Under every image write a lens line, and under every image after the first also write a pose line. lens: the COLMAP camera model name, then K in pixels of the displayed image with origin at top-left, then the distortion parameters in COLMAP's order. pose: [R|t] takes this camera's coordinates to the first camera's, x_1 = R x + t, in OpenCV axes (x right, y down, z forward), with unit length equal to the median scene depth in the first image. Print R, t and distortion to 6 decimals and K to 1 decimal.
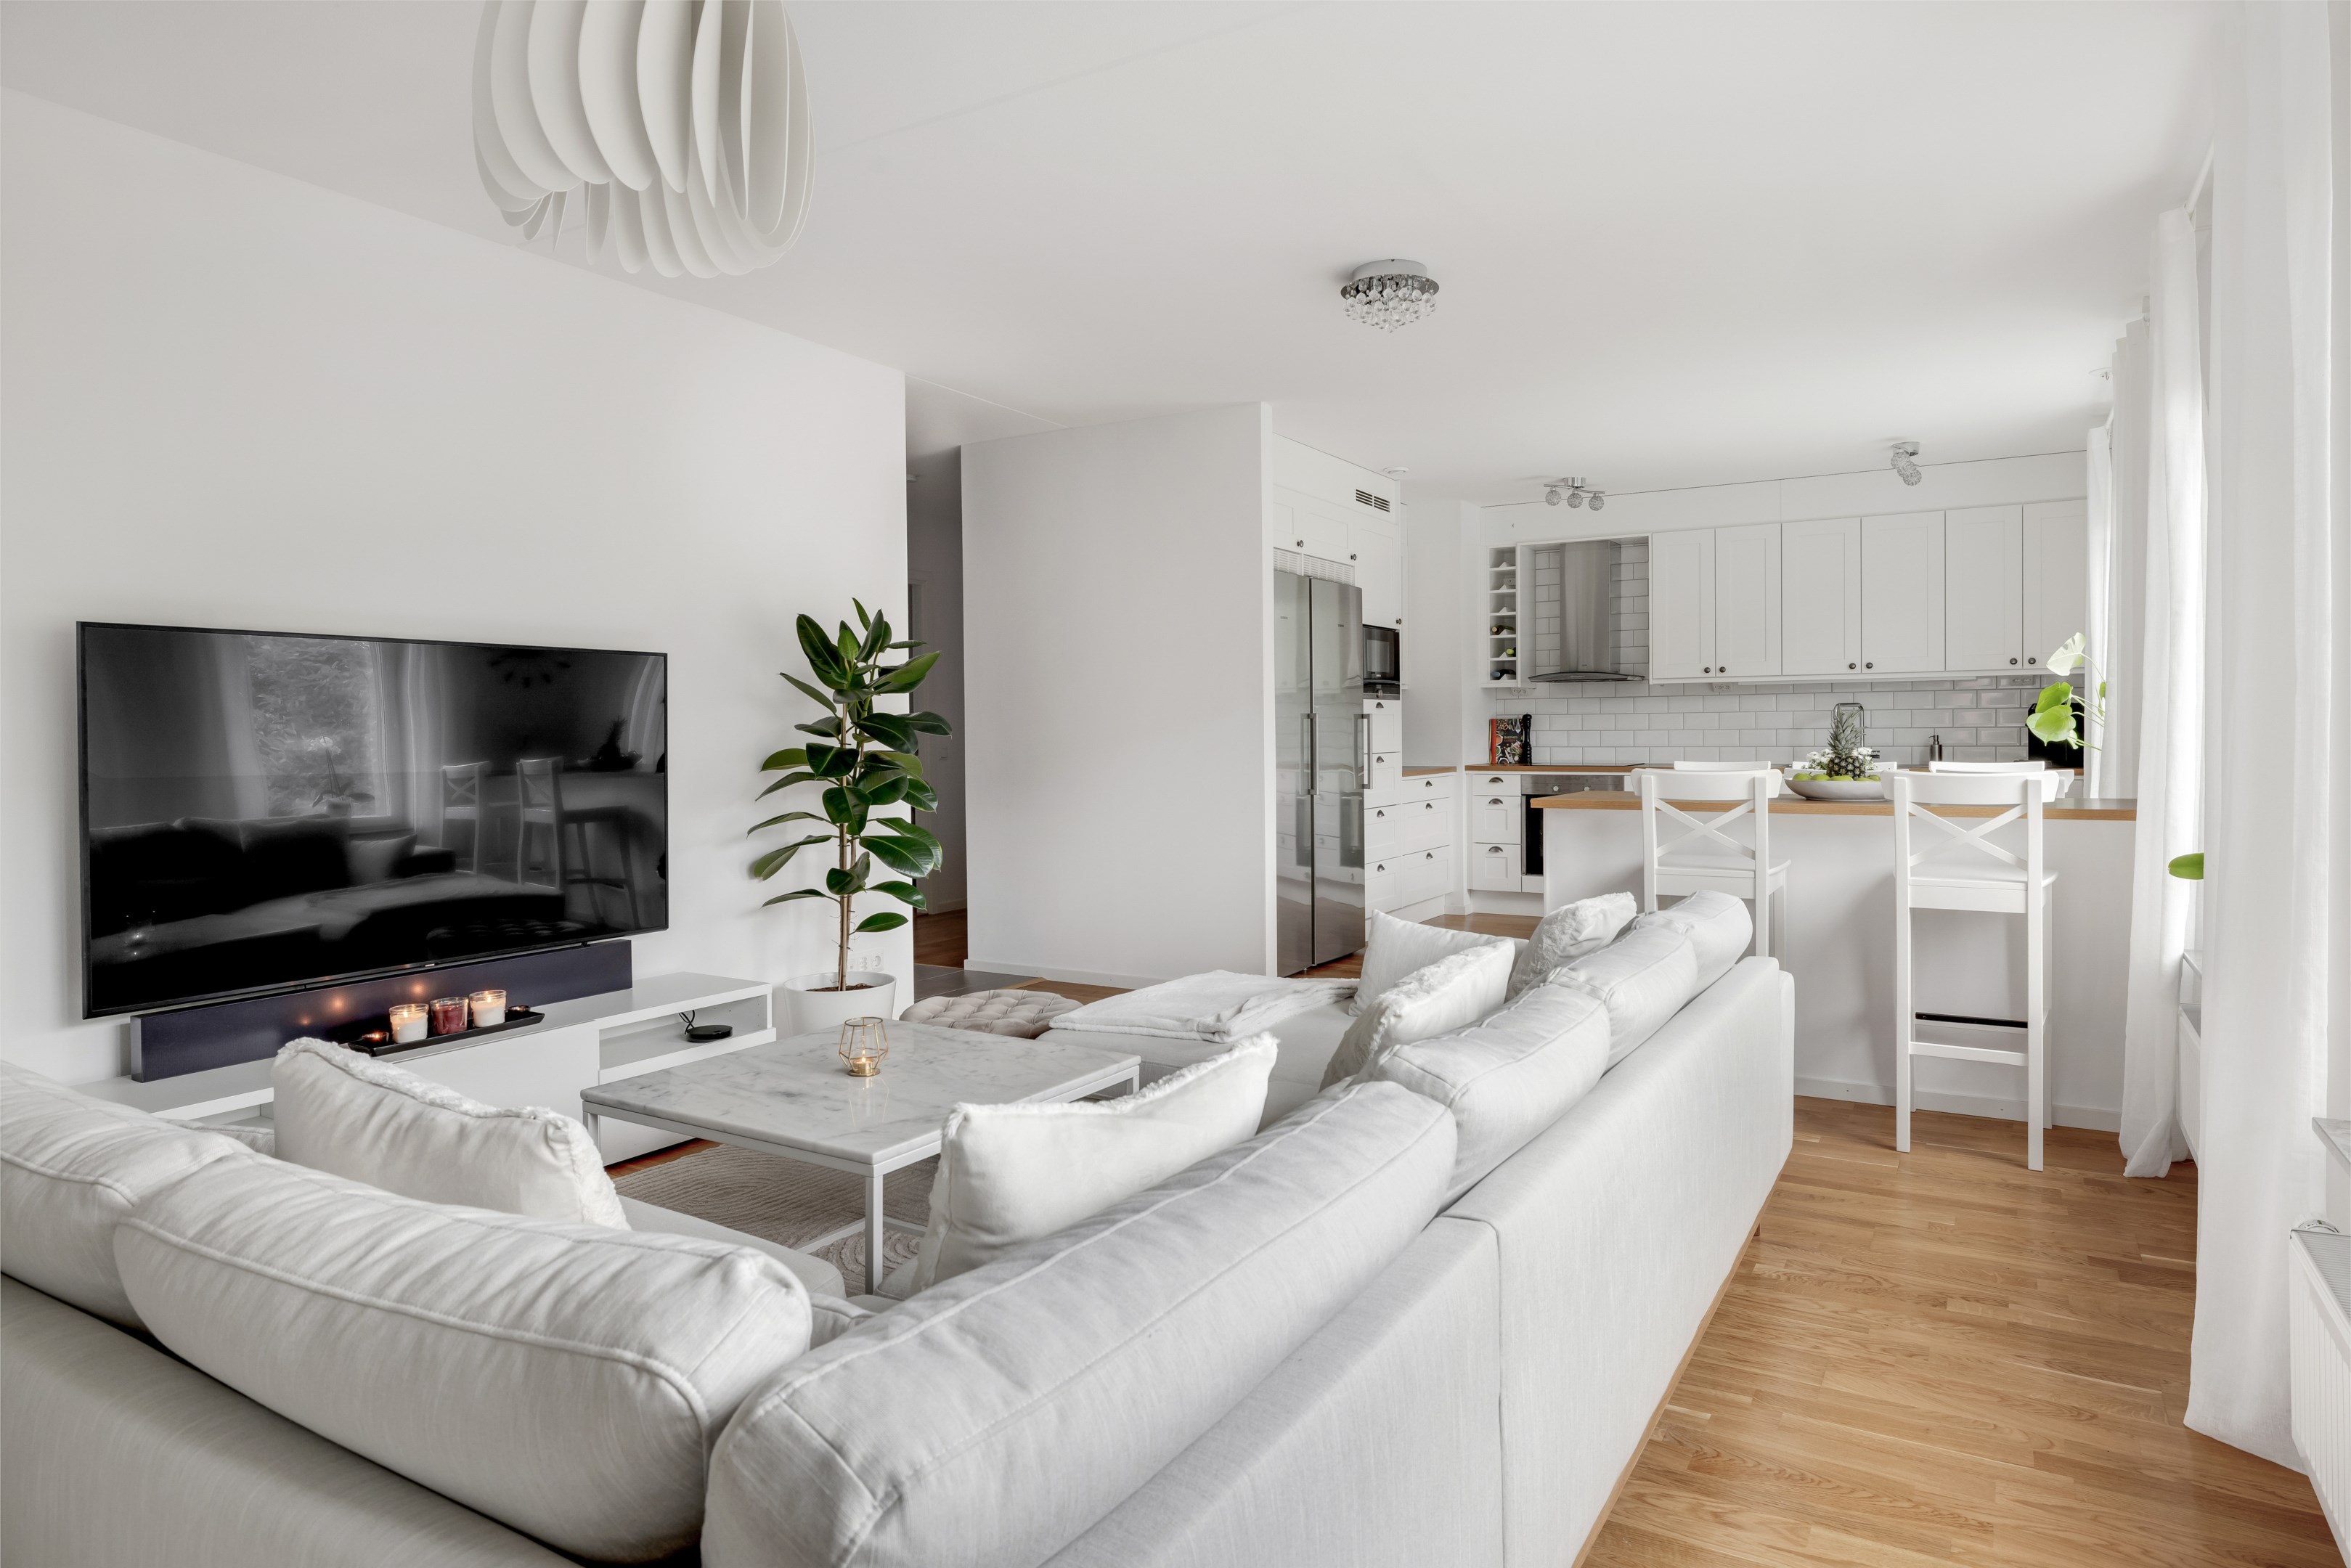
lens RADIAL K [[1368.9, 0, 1206.5], [0, 1368.9, 742.4], [0, 0, 1]] dist [-0.000430, 0.000018]
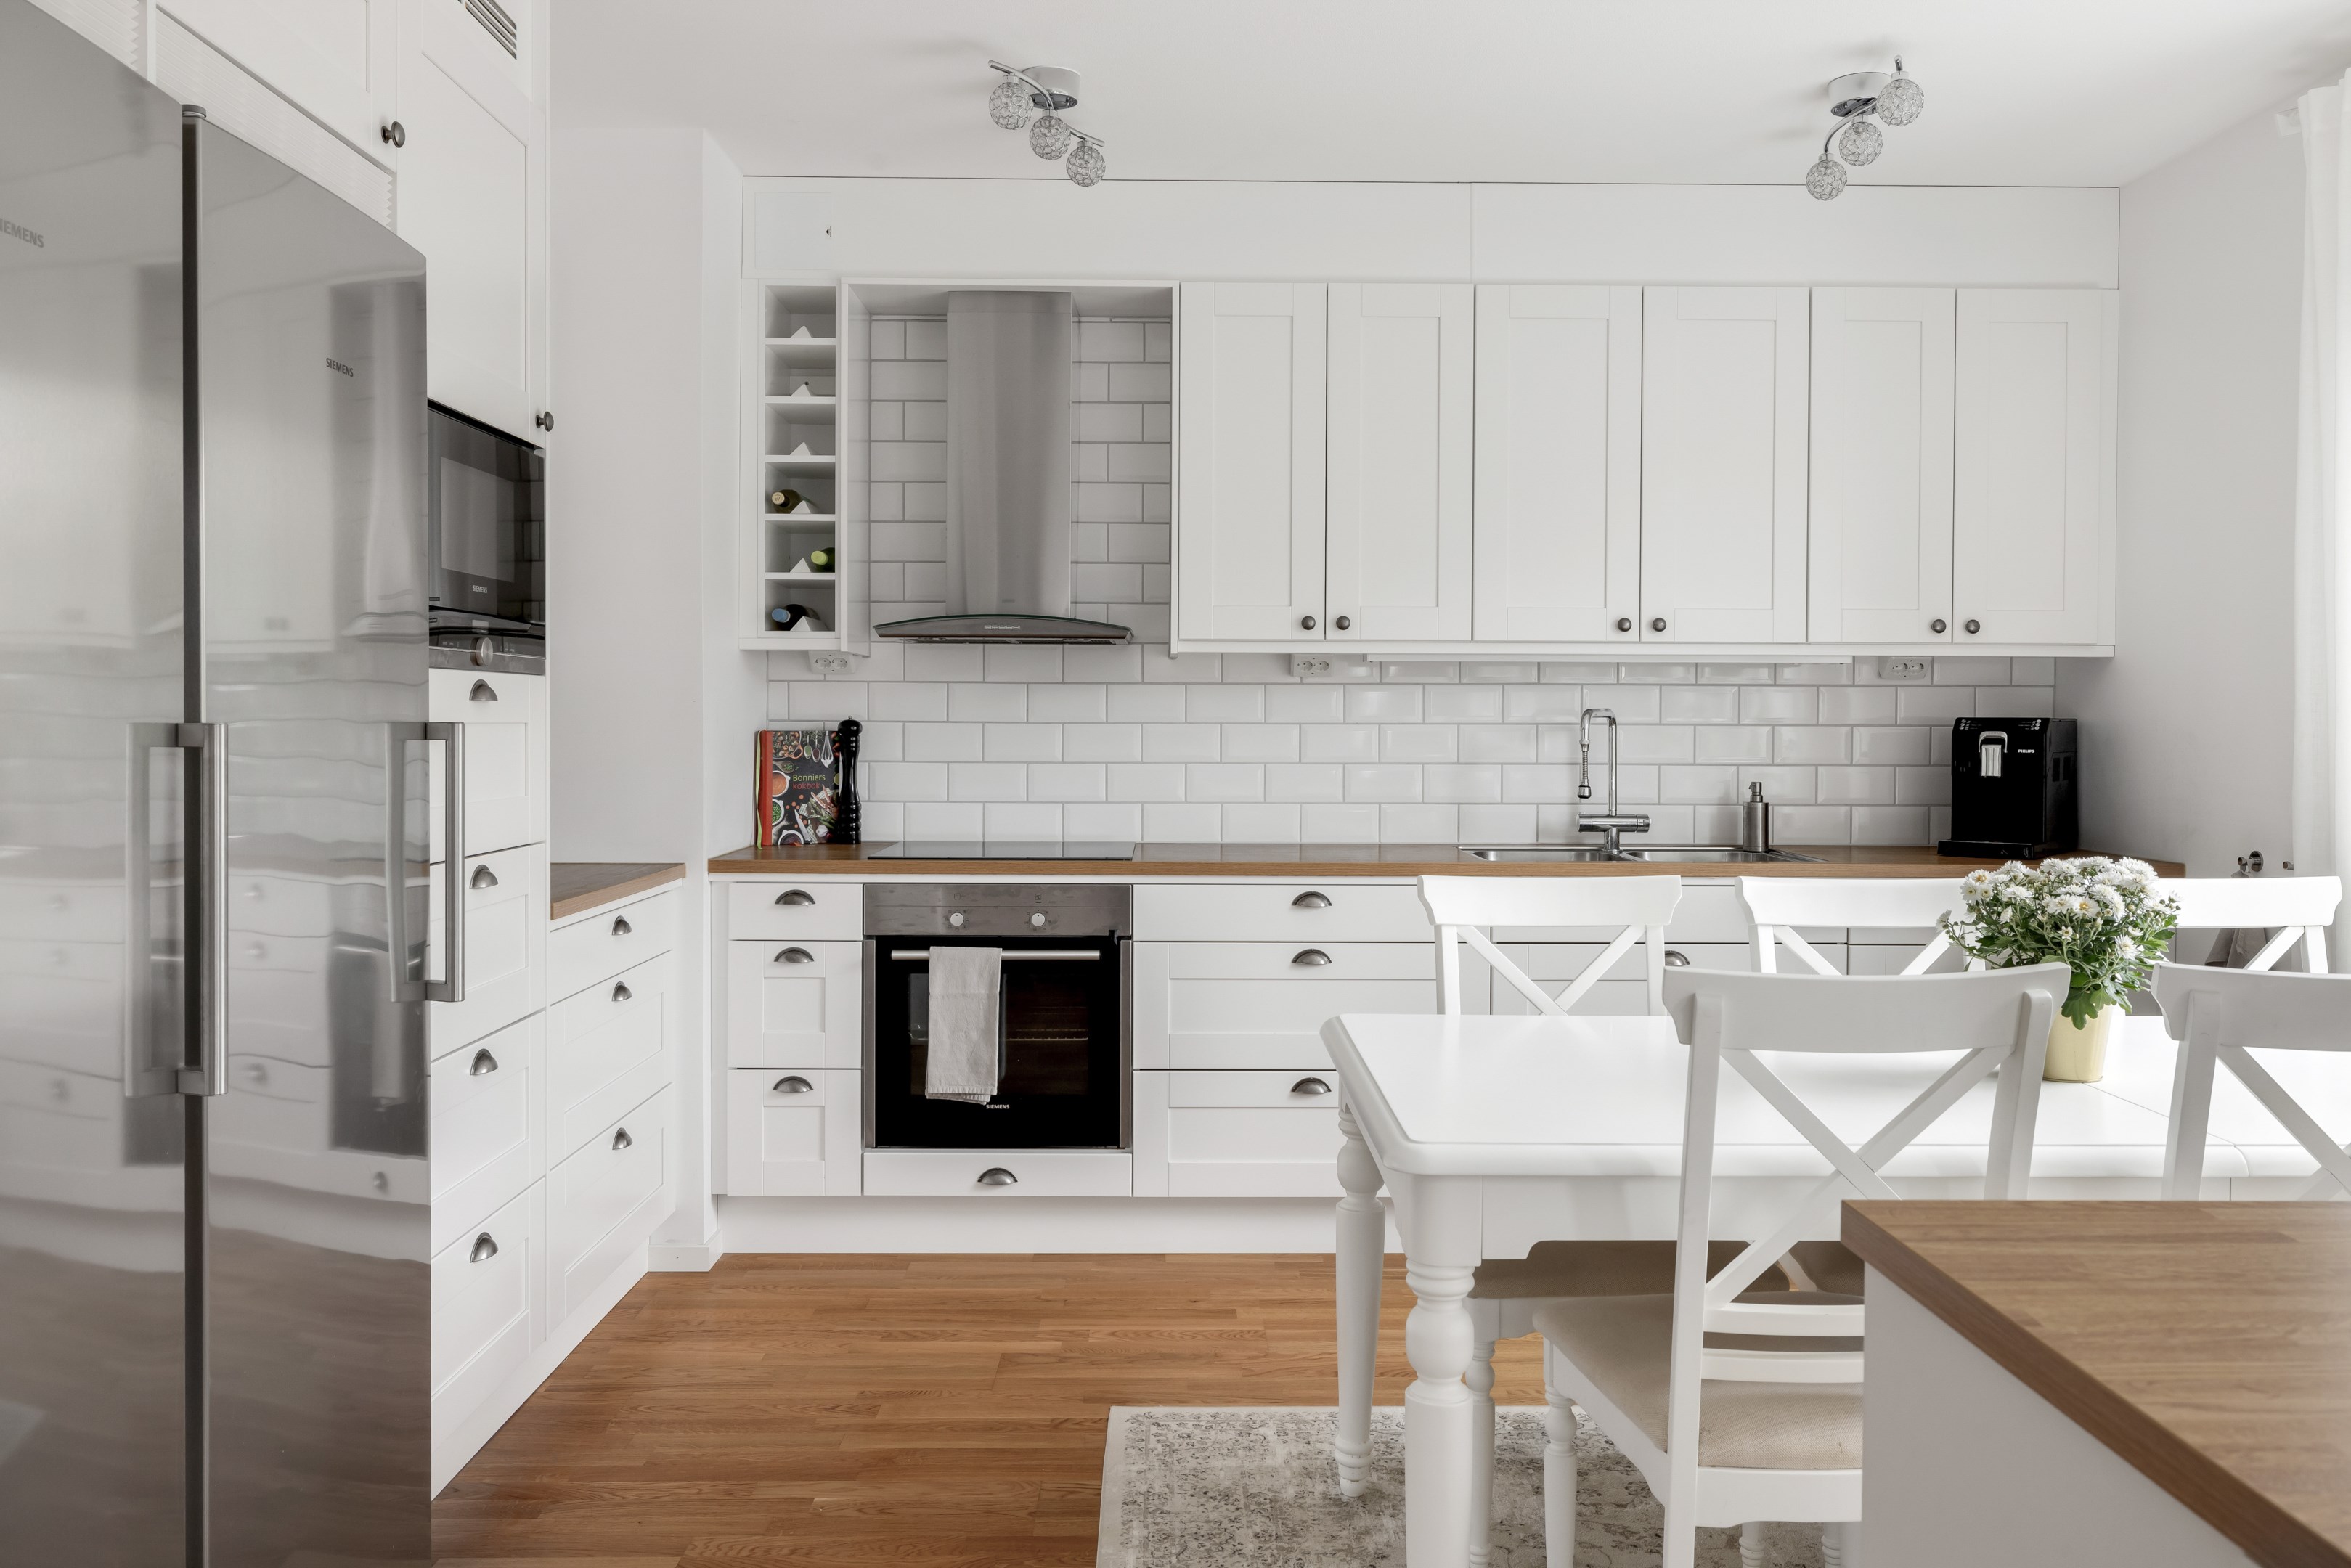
lens RADIAL K [[1816.5, 0, 1192.8], [0, 1816.5, 754.1], [0, 0, 1]] dist [0.000172, 0.002125]
pose [[0.857359, 0.003653, 0.514706, 0.049383], [-0.007363, 0.999960, 0.005169, -0.014604], [-0.514666, -0.008221, 0.857351, 0.512242]]
